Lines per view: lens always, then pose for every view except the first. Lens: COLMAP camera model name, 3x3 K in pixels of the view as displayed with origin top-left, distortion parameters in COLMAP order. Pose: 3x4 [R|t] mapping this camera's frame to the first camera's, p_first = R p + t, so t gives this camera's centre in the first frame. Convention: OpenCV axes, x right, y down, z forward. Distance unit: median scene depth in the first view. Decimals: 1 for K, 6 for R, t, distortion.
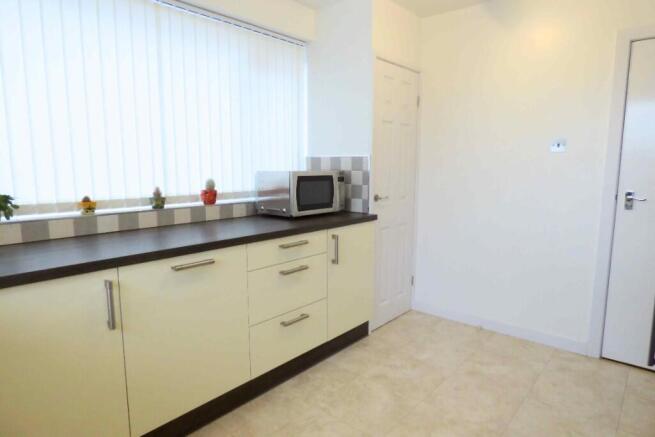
lens RADIAL K [[391.2, 0, 327.5], [0, 391.2, 218.5], [0, 0, 1]] dist [-0.000619, 0.000572]
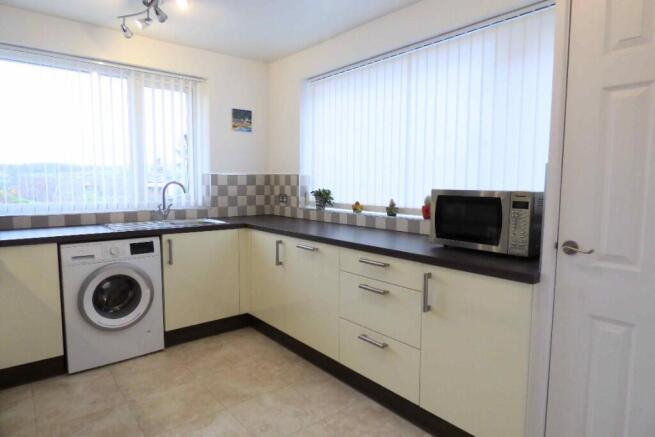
lens RADIAL K [[391.2, 0, 327.5], [0, 391.2, 218.5], [0, 0, 1]] dist [-0.000619, 0.000572]
pose [[-0.164459, 0.087942, -0.982456, 0.873321], [-0.139144, 0.983990, 0.111371, -0.133117], [0.976520, 0.155019, -0.149590, 1.002741]]
